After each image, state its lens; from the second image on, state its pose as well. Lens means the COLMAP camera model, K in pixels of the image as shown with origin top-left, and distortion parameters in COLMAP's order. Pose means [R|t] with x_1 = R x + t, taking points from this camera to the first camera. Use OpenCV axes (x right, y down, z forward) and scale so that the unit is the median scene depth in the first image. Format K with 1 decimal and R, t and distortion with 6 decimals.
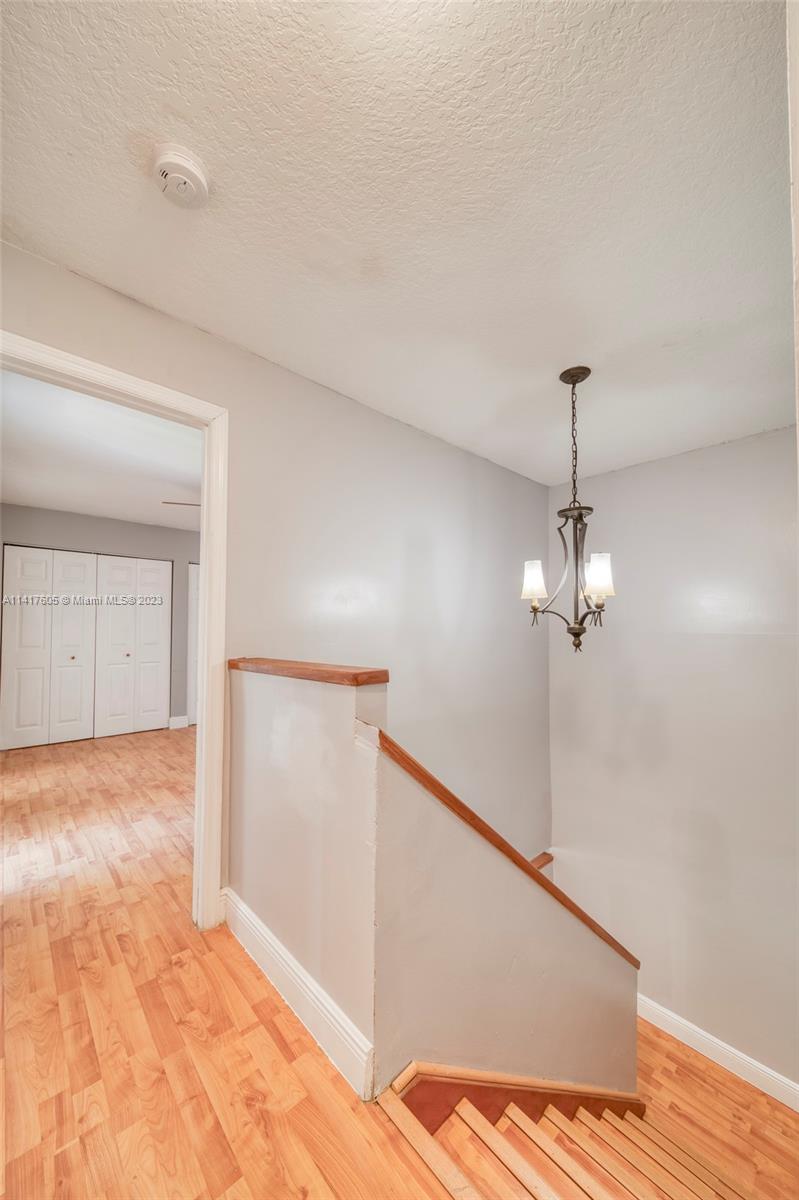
lens RADIAL K [[425.8, 0, 389.6], [0, 425.8, 617.5], [0, 0, 1]] dist [-0.003125, -0.000358]
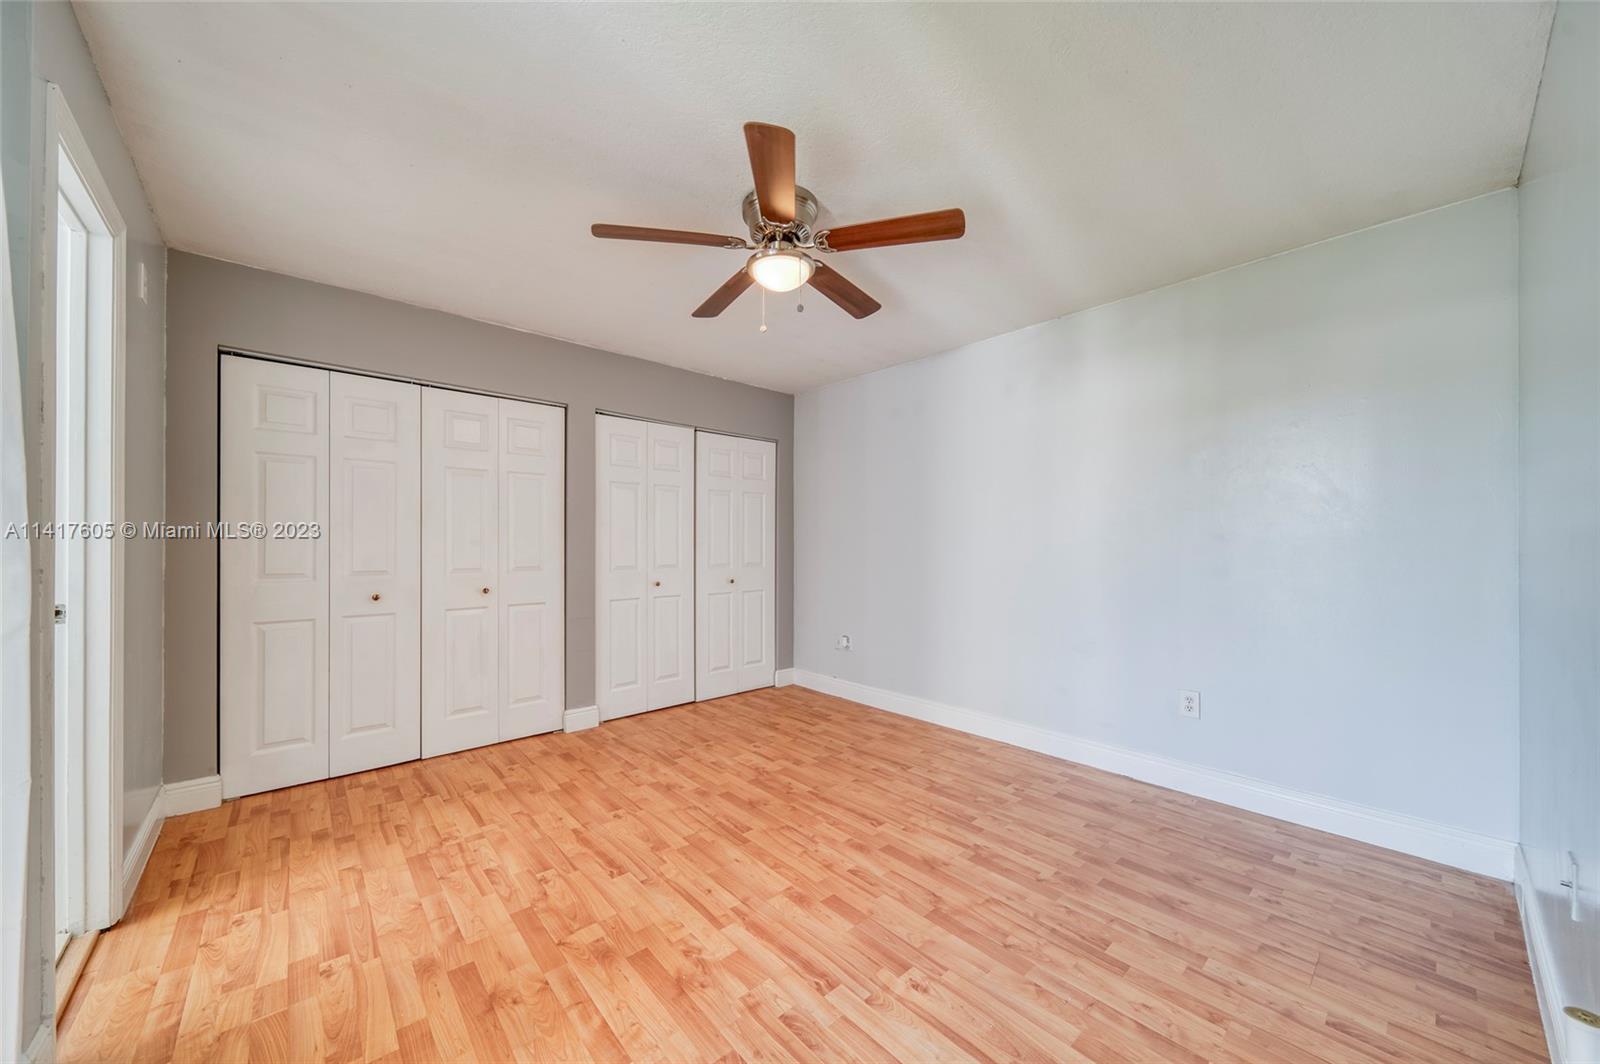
lens RADIAL K [[567.8, 0, 797.4], [0, 567.8, 545.0], [0, 0, 1]] dist [-0.003125, -0.000358]
pose [[0.999986, -0.001078, -0.005194, -0.298599], [0.001219, 0.999625, 0.027344, 0.020377], [0.005163, -0.027350, 0.999613, 0.410373]]
